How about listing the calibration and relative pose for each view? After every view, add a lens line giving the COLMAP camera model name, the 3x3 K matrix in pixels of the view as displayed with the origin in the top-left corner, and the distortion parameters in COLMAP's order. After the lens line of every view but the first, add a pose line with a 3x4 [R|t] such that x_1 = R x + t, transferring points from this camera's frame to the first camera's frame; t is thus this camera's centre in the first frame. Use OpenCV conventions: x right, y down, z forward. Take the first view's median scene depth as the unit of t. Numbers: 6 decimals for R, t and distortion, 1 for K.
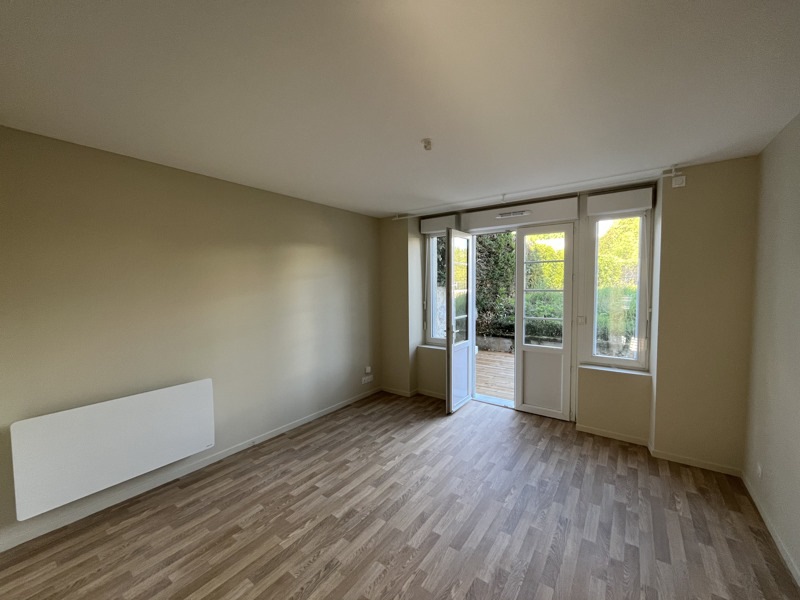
lens RADIAL K [[319.5, 0, 398.3], [0, 319.5, 300.1], [0, 0, 1]] dist [0.000220, 0.000107]
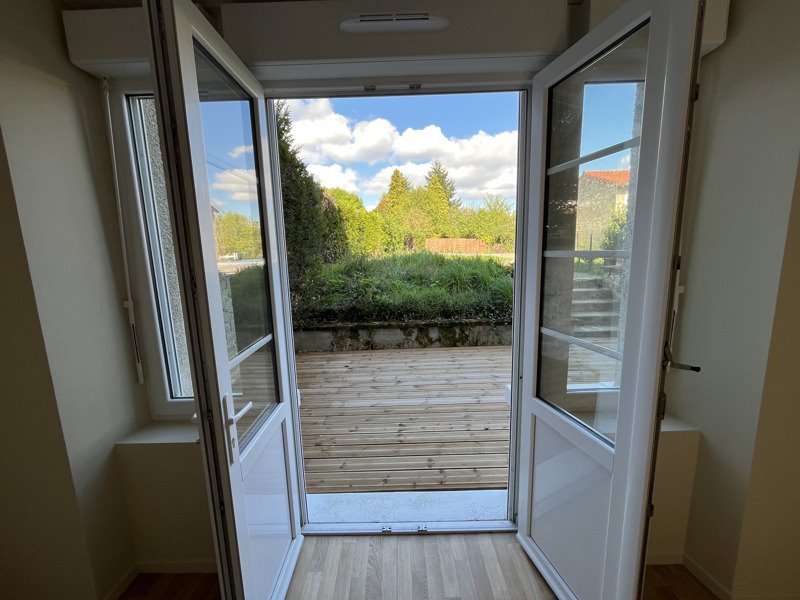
lens RADIAL K [[319.5, 0, 398.3], [0, 319.5, 300.1], [0, 0, 1]] dist [0.000220, 0.000107]
pose [[0.799890, -0.105779, 0.590751, 0.087332], [0.050984, 0.992763, 0.108731, -0.013805], [-0.597978, -0.056854, 0.799494, 0.456966]]
